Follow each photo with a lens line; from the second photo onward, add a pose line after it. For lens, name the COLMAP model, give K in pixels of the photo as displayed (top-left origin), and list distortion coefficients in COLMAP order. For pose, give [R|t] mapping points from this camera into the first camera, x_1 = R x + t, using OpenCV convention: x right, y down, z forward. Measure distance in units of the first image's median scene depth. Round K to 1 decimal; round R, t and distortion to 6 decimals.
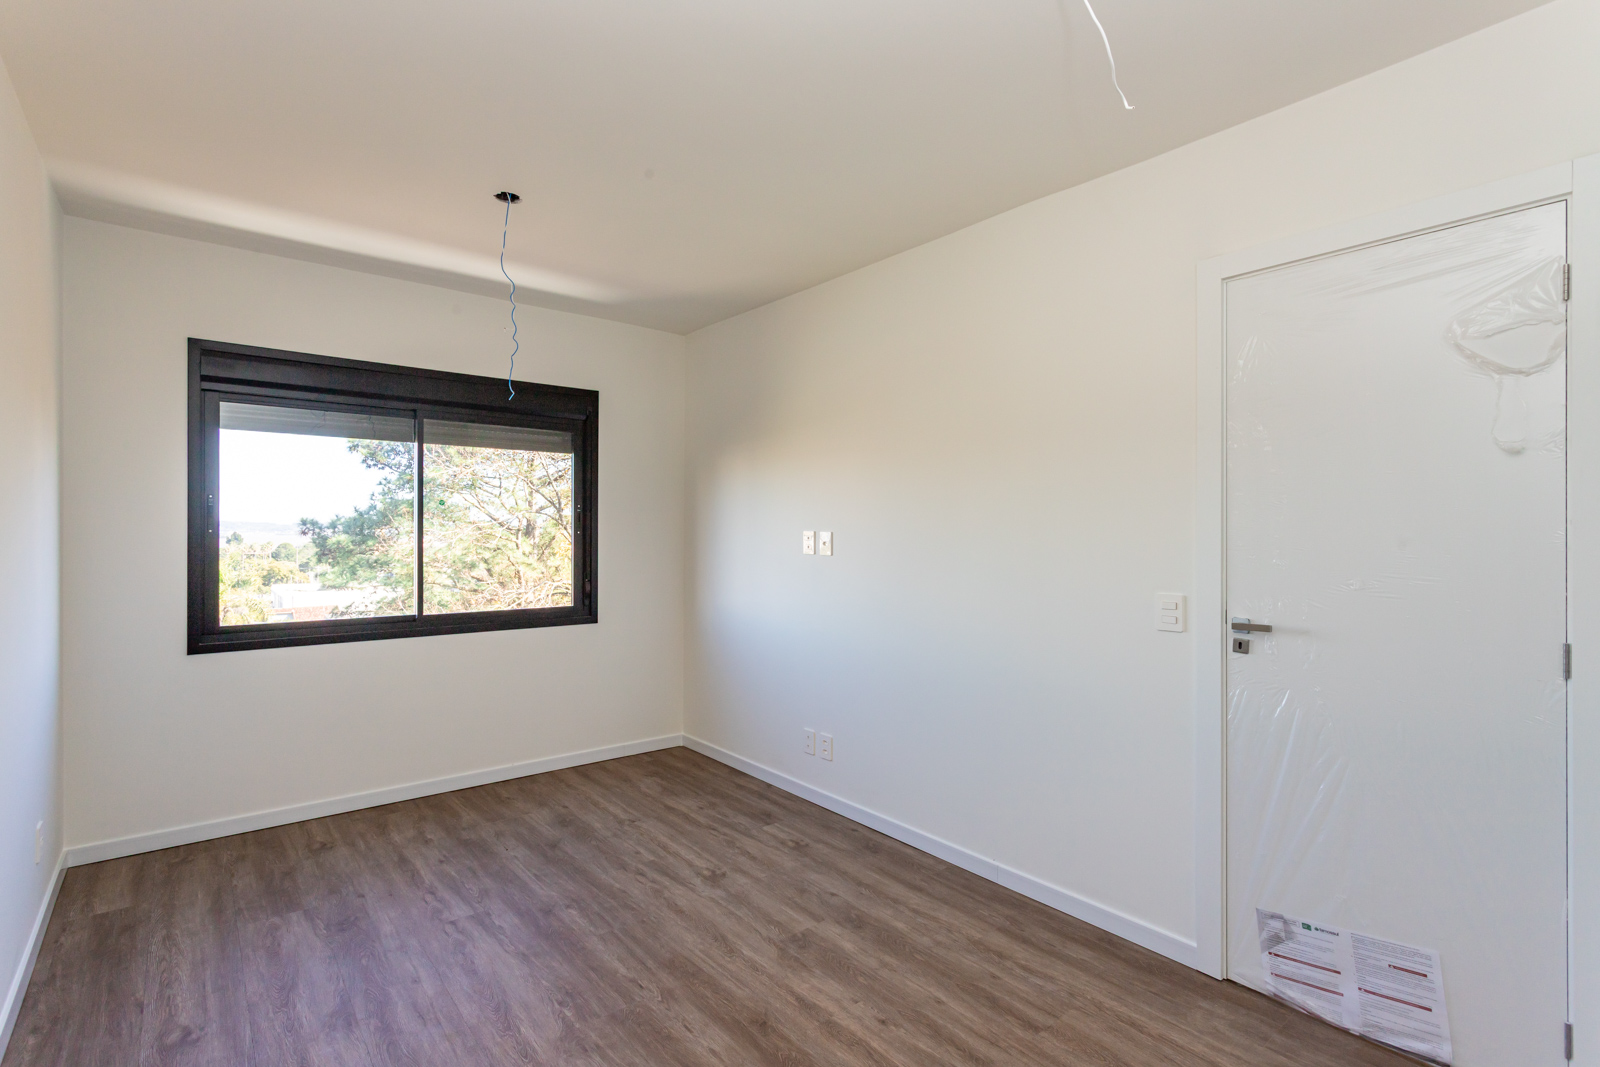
lens RADIAL K [[752.3, 0, 802.7], [0, 752.3, 532.6], [0, 0, 1]] dist [0.002398, 0.001350]
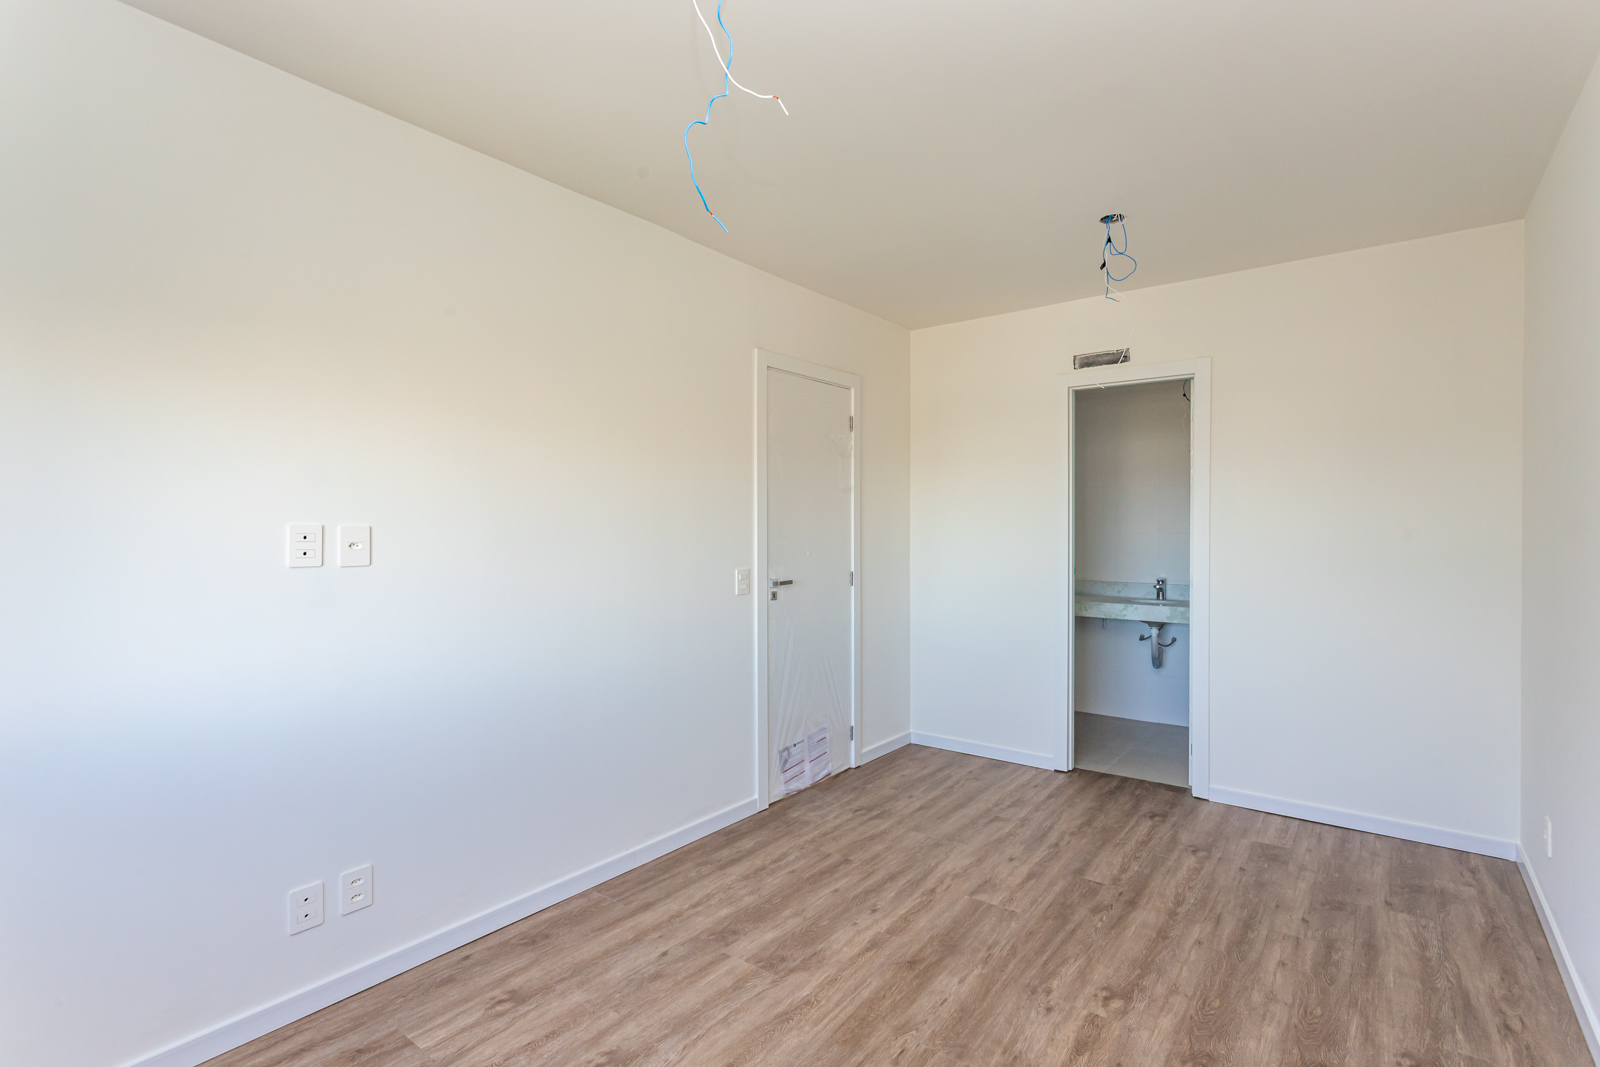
lens RADIAL K [[763.6, 0, 798.4], [0, 763.6, 531.5], [0, 0, 1]] dist [-0.002145, 0.000745]
pose [[-0.224631, -0.008064, 0.974410, -0.814719], [0.000235, 0.999965, 0.008330, -0.002224], [-0.974444, 0.002100, -0.224622, 1.029576]]
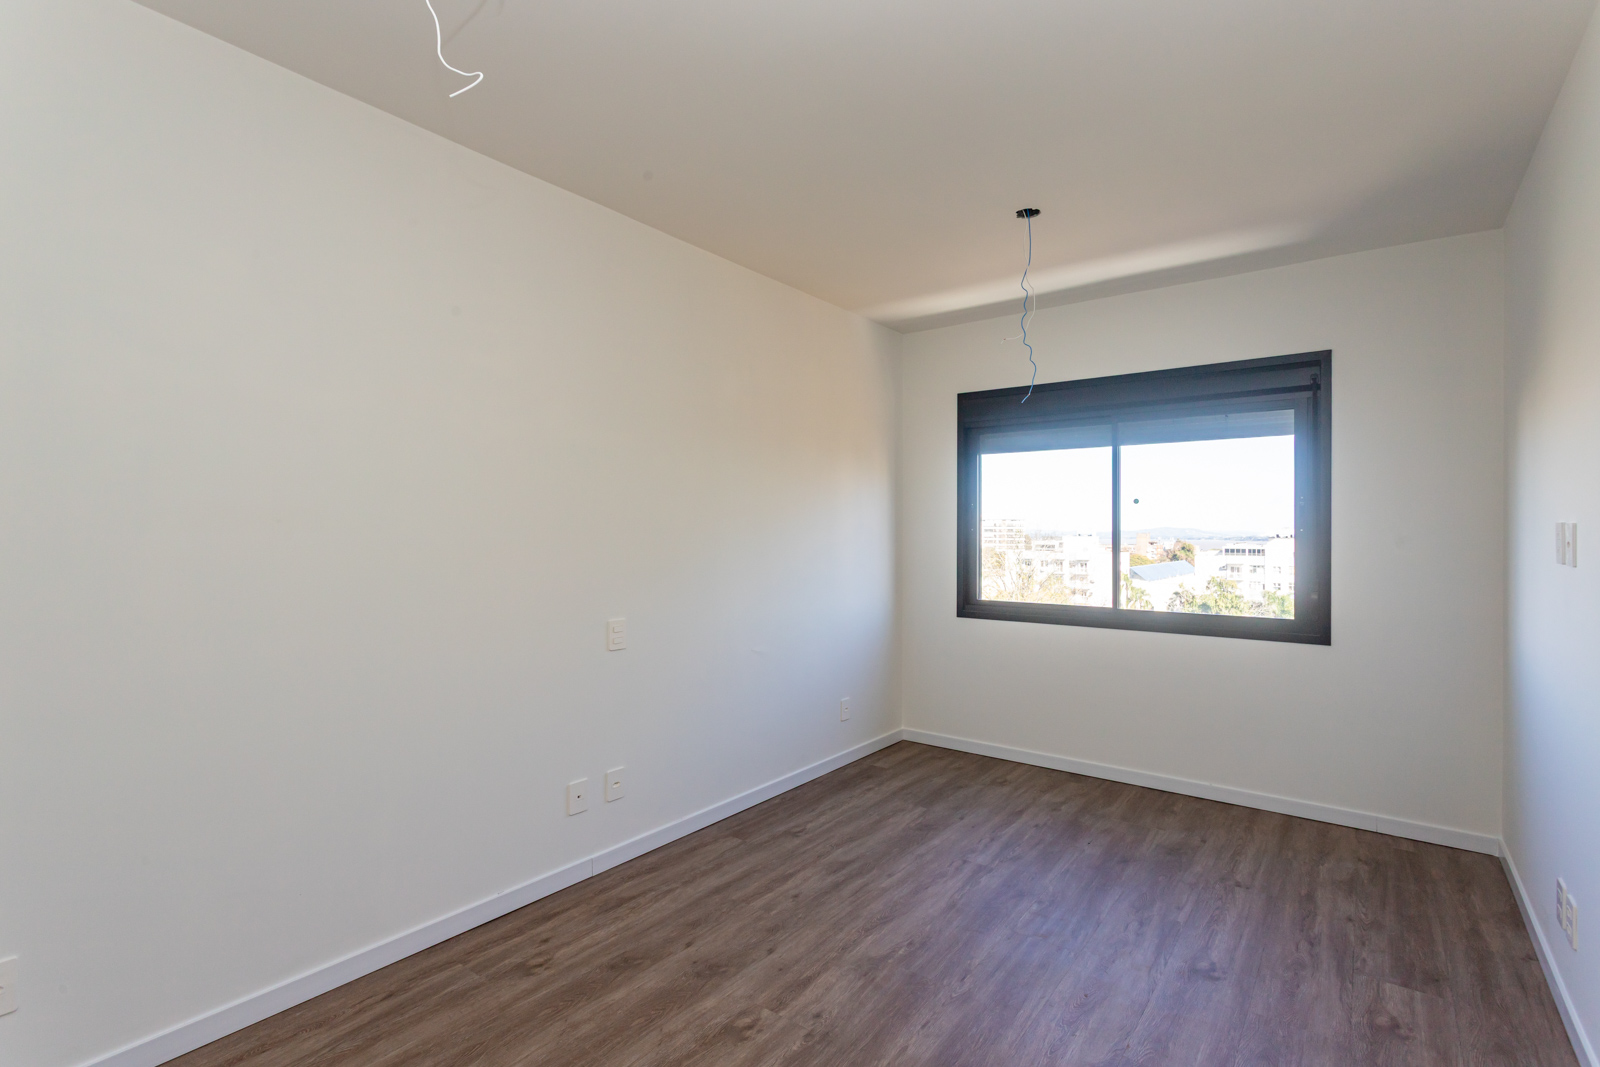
lens RADIAL K [[752.3, 0, 802.7], [0, 752.3, 532.6], [0, 0, 1]] dist [0.002398, 0.001350]
pose [[0.235687, -0.004238, -0.971820, 0.551921], [-0.004287, 0.999976, -0.005401, 0.016209], [0.971820, 0.005440, 0.235663, 0.437554]]
